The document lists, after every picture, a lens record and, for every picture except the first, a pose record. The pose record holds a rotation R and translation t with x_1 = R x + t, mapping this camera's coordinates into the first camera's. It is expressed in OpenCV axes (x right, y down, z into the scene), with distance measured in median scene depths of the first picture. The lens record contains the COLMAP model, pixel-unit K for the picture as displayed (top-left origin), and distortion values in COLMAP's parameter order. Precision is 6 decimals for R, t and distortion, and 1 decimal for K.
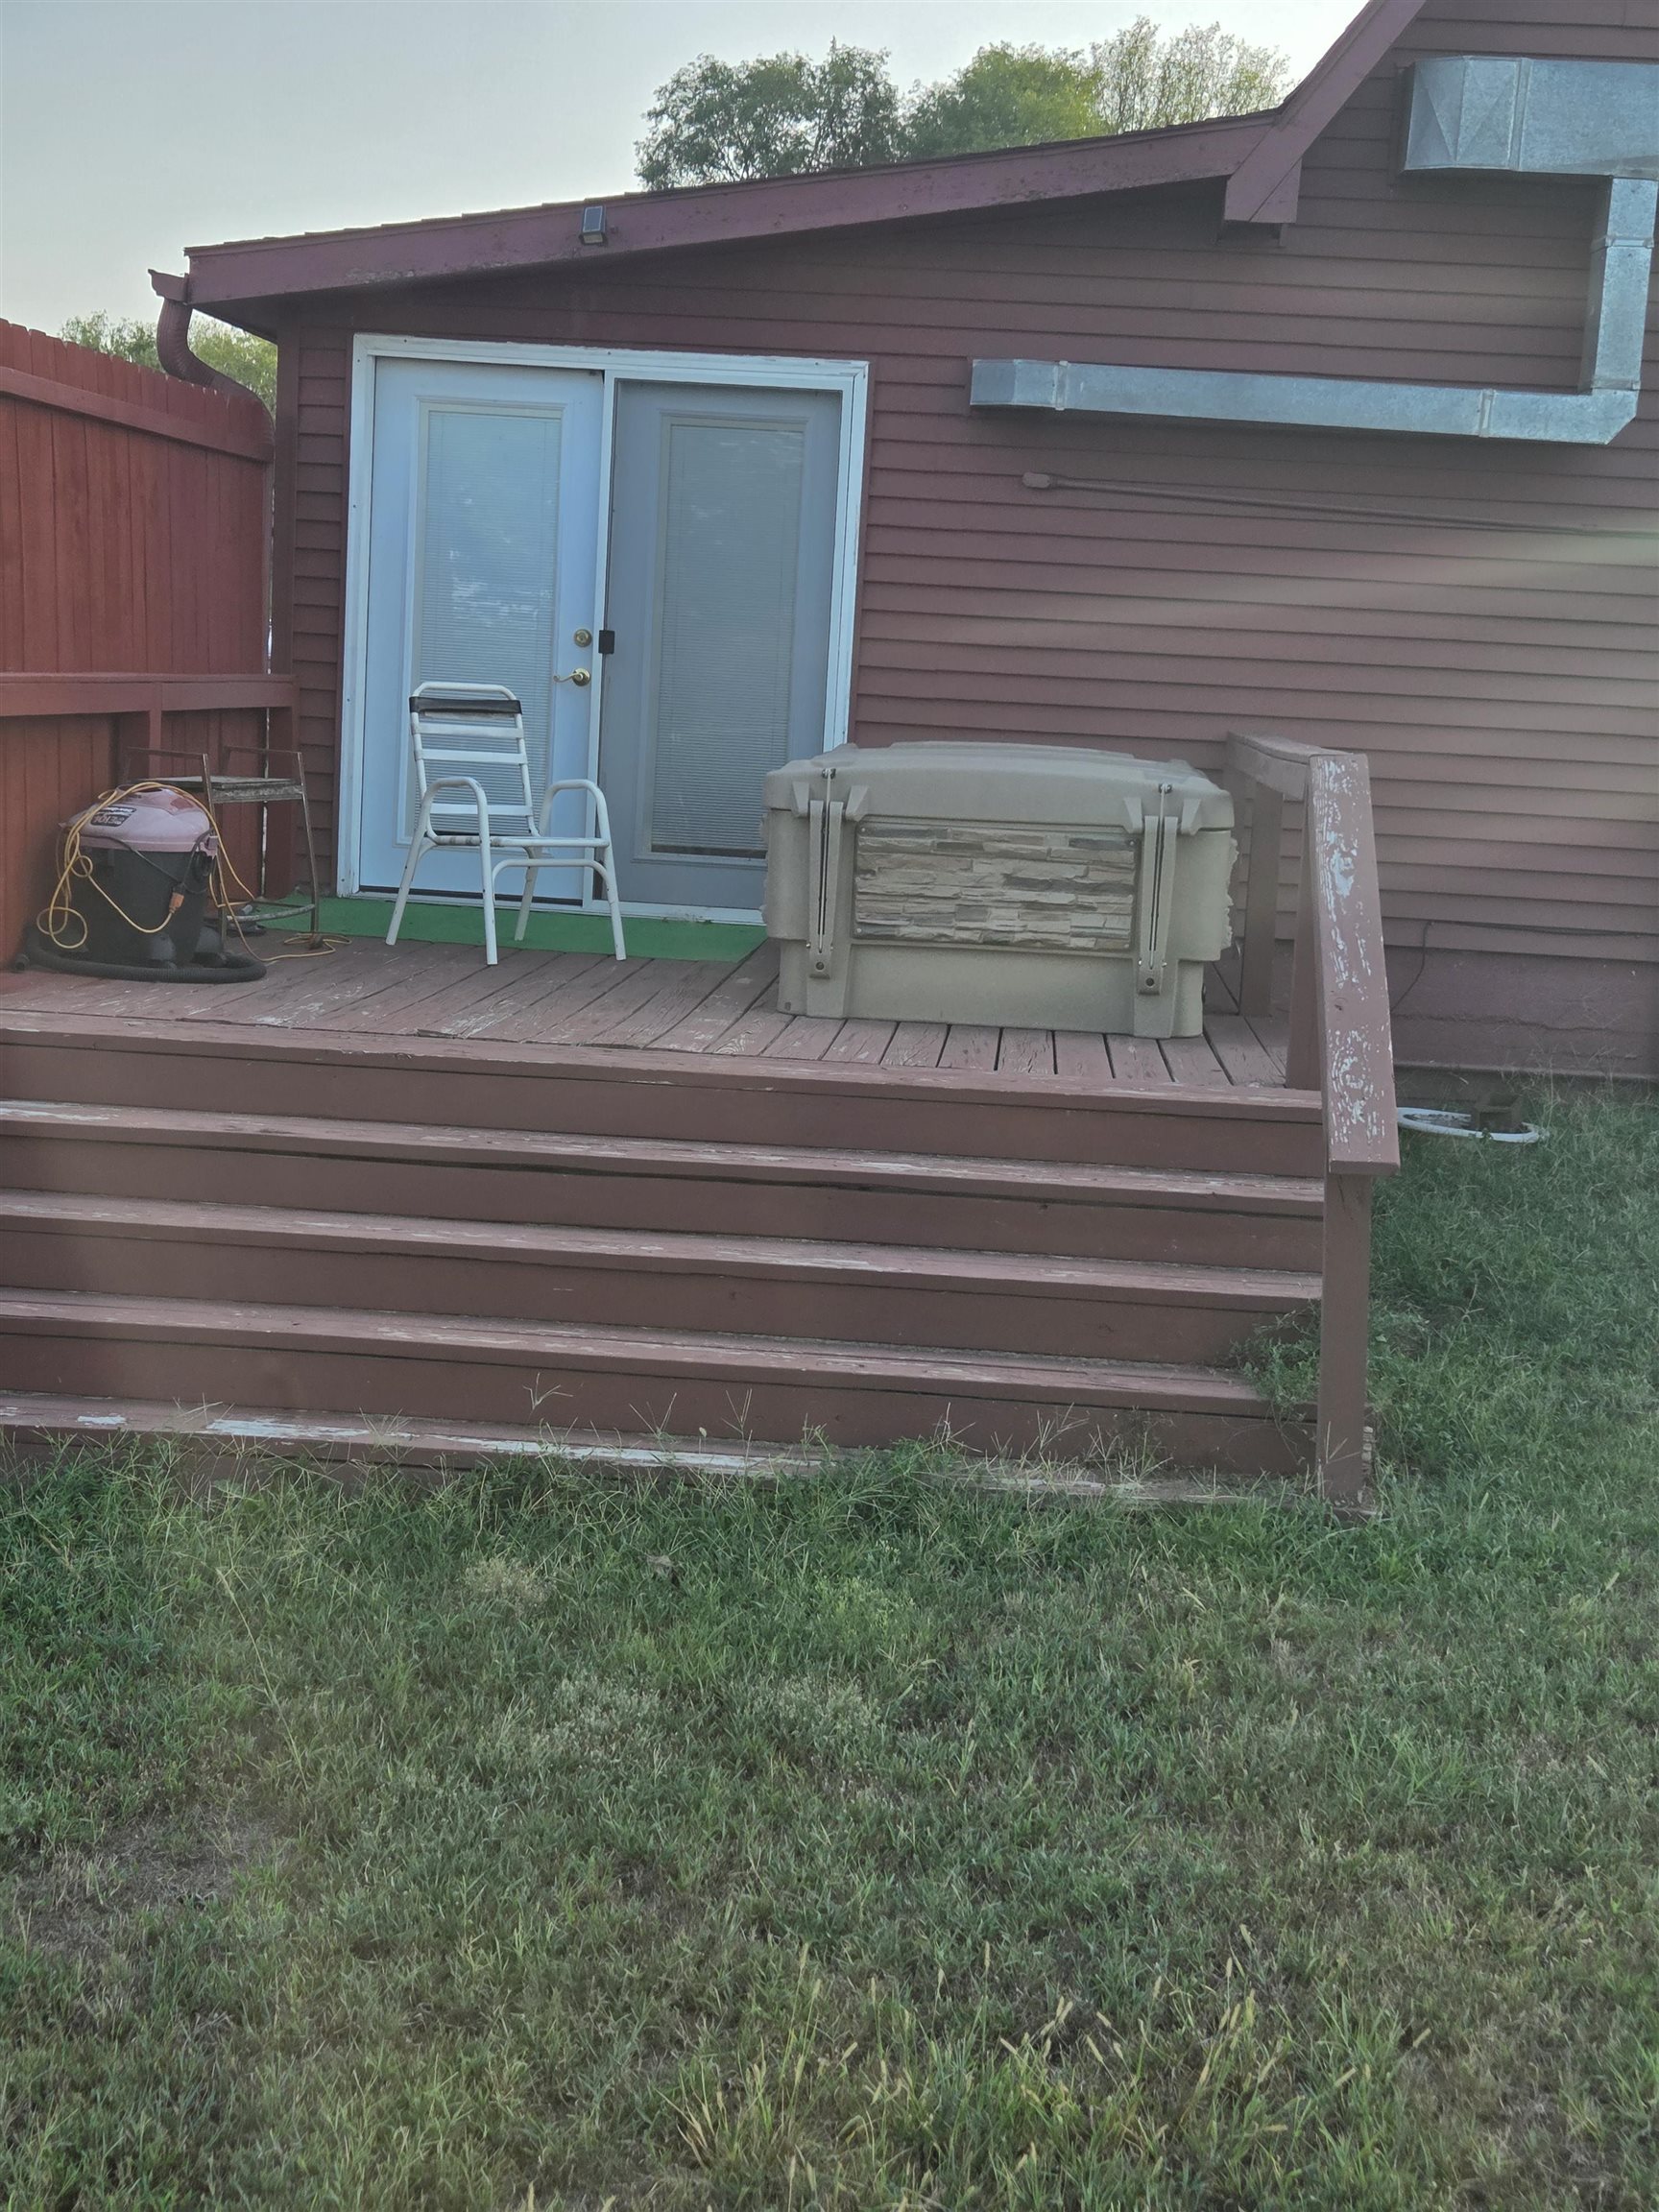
lens RADIAL K [[2912.6, 0, 829.3], [0, 2912.6, 1104.0], [0, 0, 1]] dist [0.052850, 0.000000]
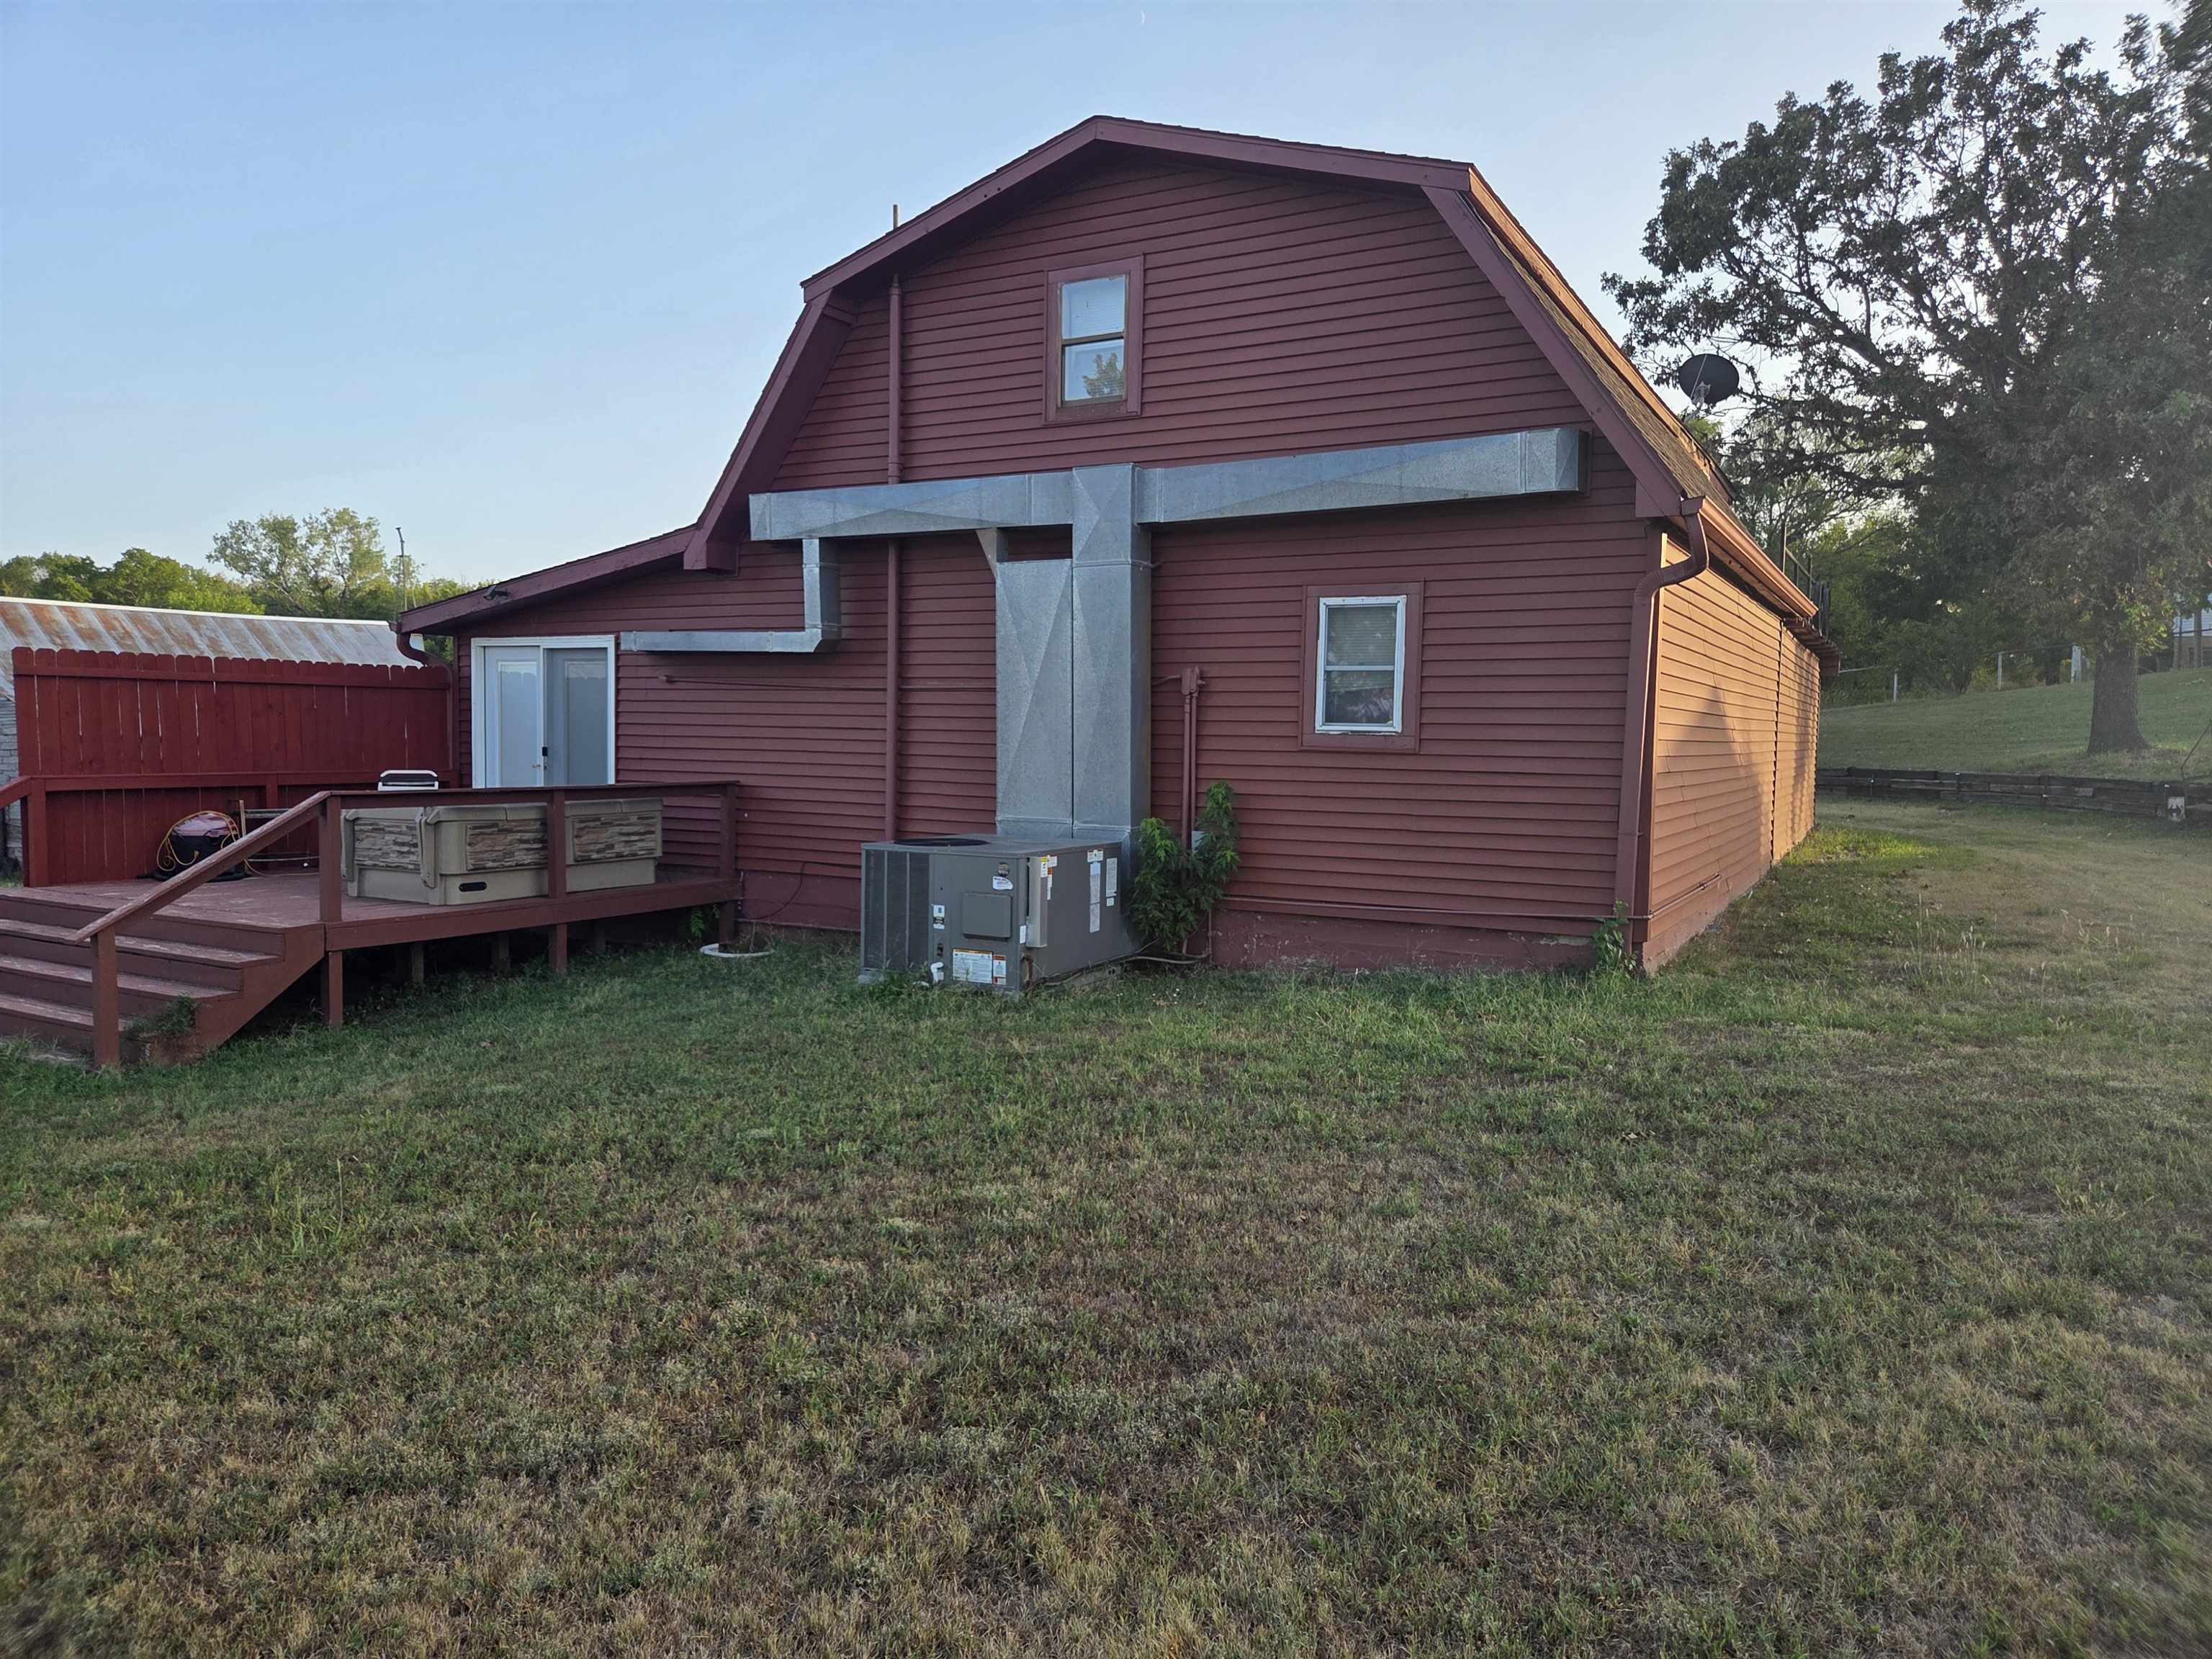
lens RADIAL K [[1486.0, 0, 1105.8], [0, 1486.0, 837.2], [0, 0, 1]] dist [0.000794, 0.000127]
pose [[0.896233, -0.008815, -0.443496, 0.980161], [-0.030788, 0.996155, -0.082018, 0.005682], [0.442514, 0.087161, 0.892516, 0.084893]]
